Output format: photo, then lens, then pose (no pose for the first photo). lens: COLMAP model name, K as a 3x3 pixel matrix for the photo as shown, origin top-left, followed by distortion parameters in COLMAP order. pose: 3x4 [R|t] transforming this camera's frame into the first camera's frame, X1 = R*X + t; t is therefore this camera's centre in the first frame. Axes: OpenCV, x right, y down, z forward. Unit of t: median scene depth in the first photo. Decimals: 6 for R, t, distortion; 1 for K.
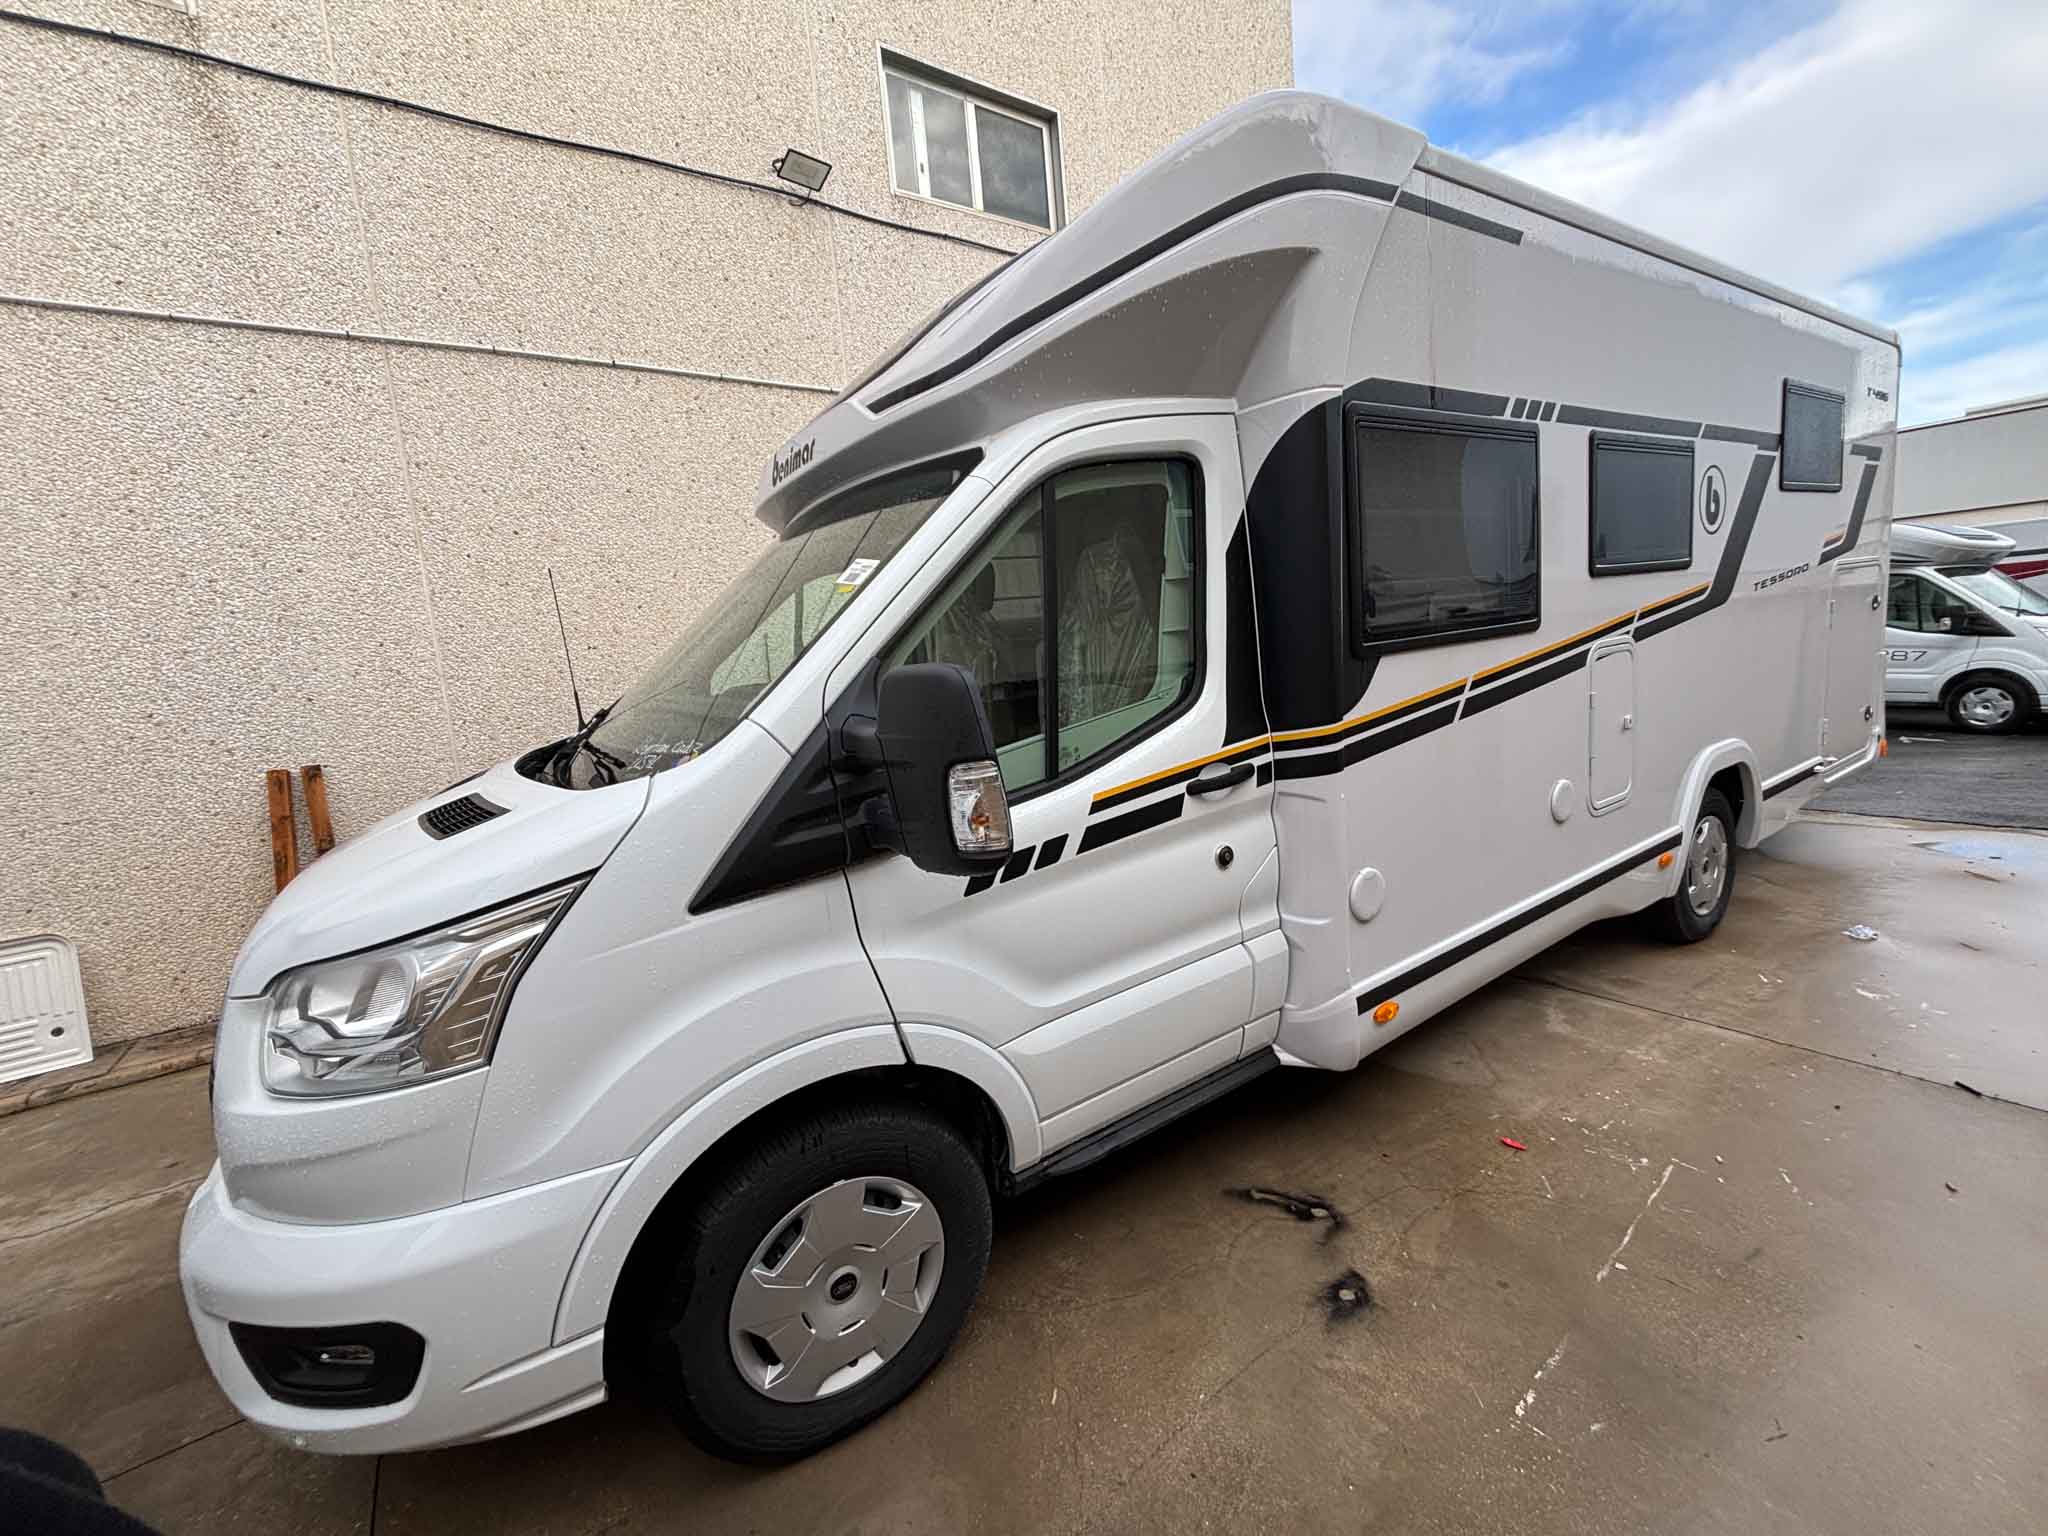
lens RADIAL K [[818.8, 0, 1024.0], [0, 818.8, 768.0], [0, 0, 1]] dist [-0.010792, 0.007252]
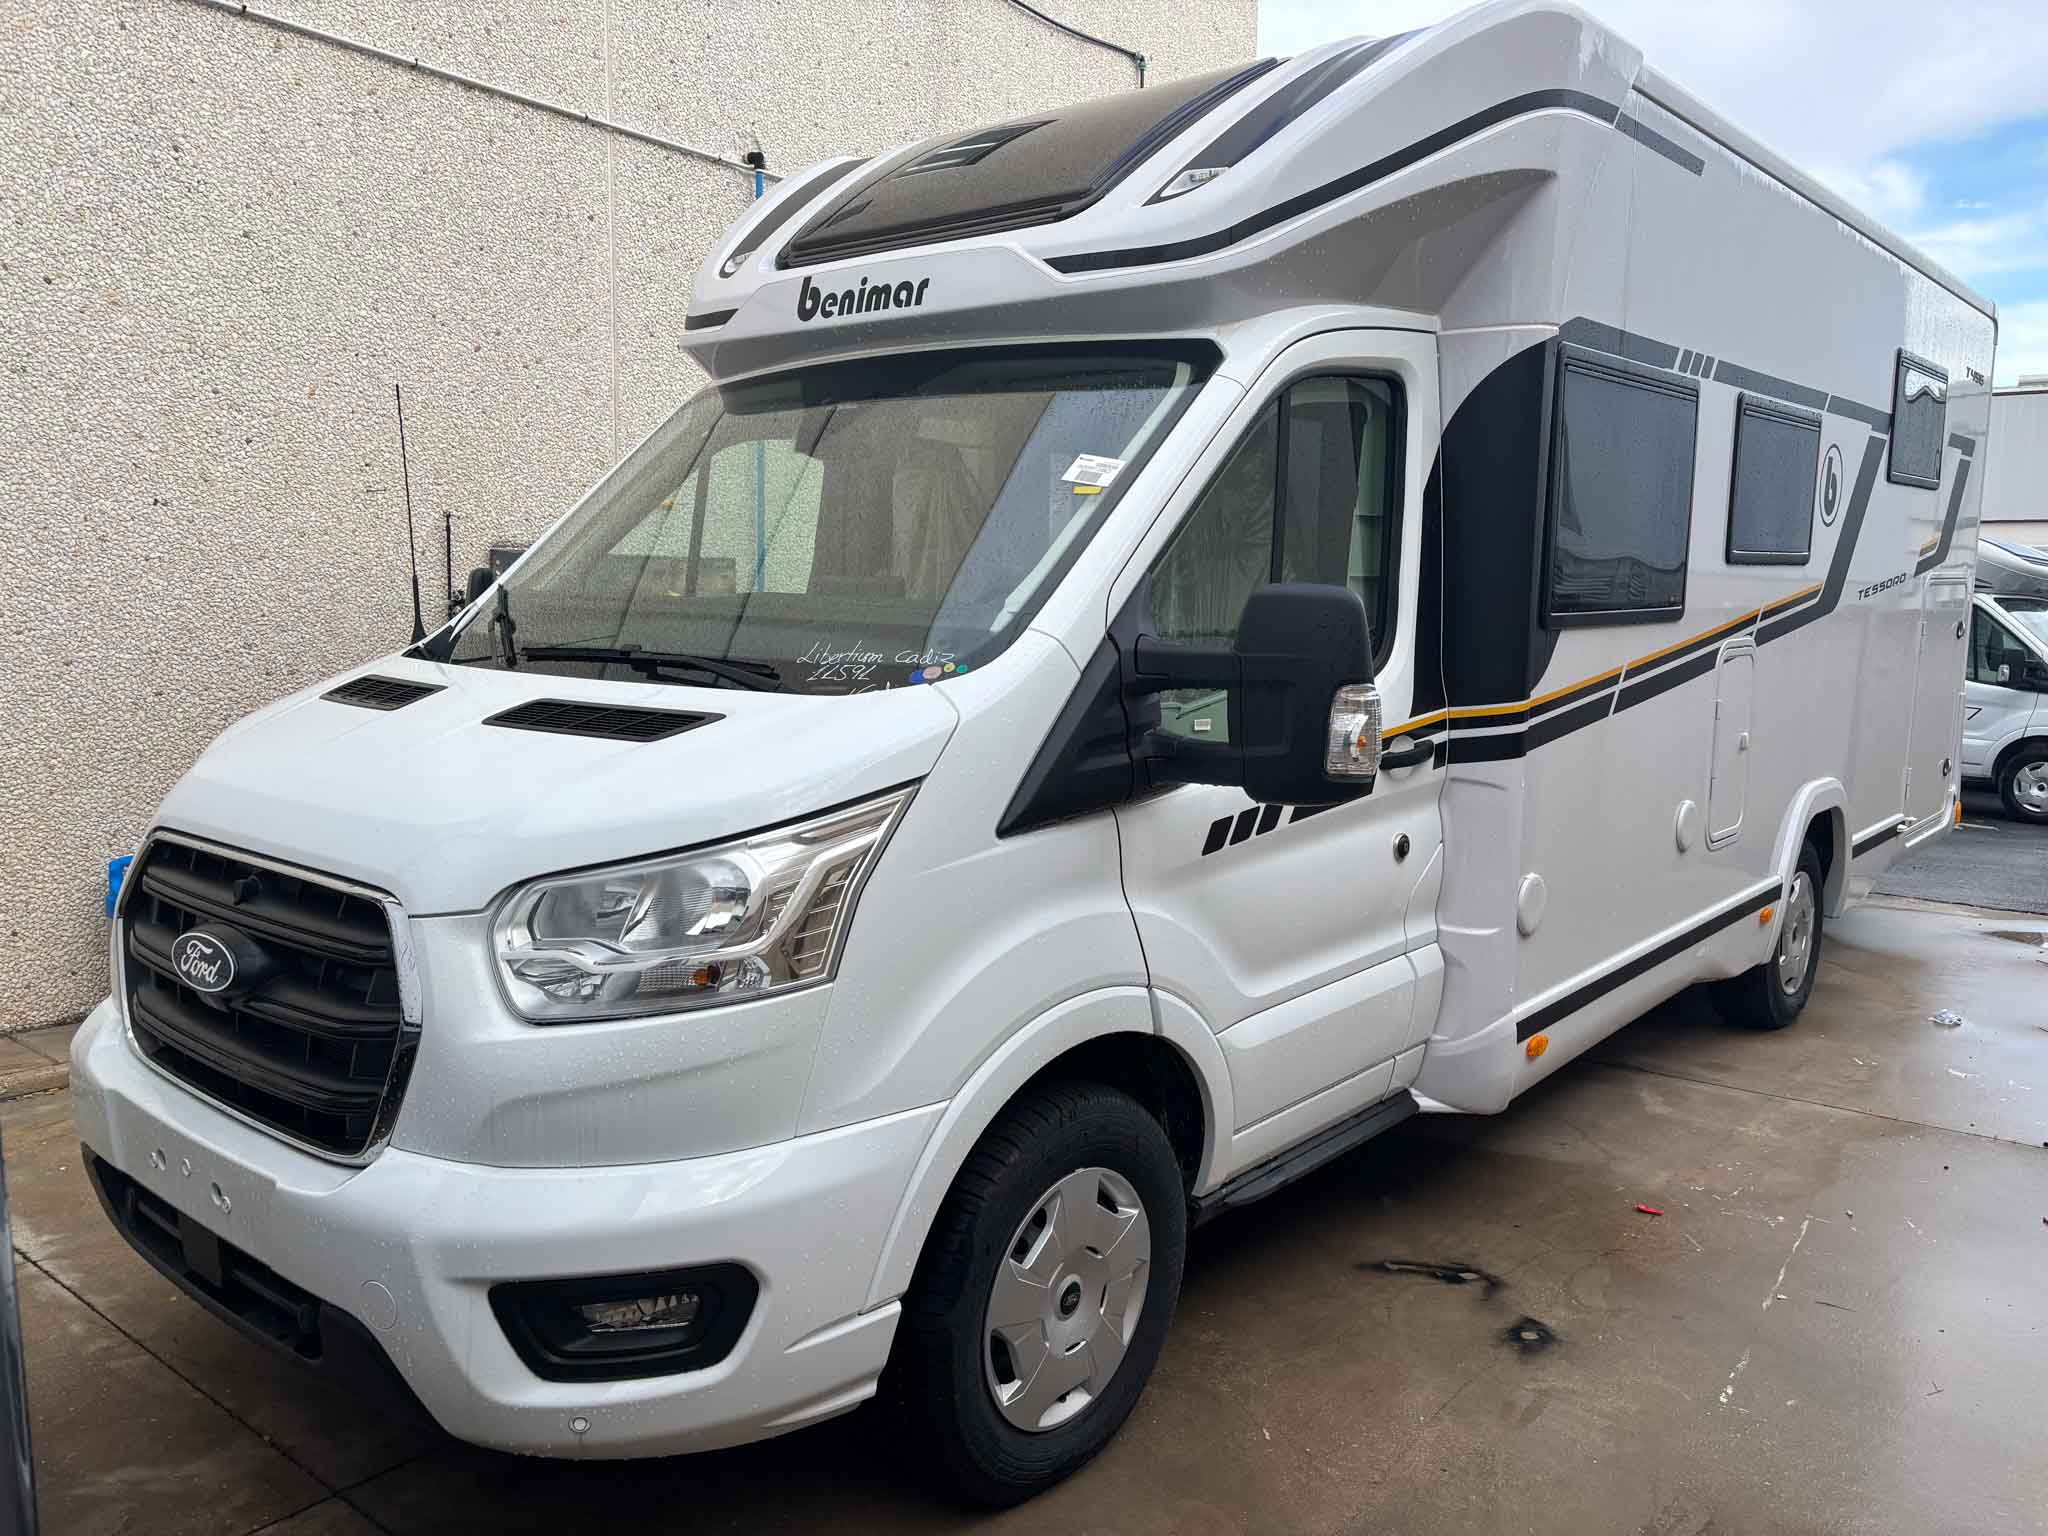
lens RADIAL K [[1531.3, 0, 1020.9], [0, 1531.3, 803.4], [0, 0, 1]] dist [0.028695, -0.002321]
pose [[0.955620, 0.058361, 0.288764, -0.557295], [-0.052936, 0.998244, -0.026569, 0.118032], [-0.289808, 0.010104, 0.957031, -0.388907]]
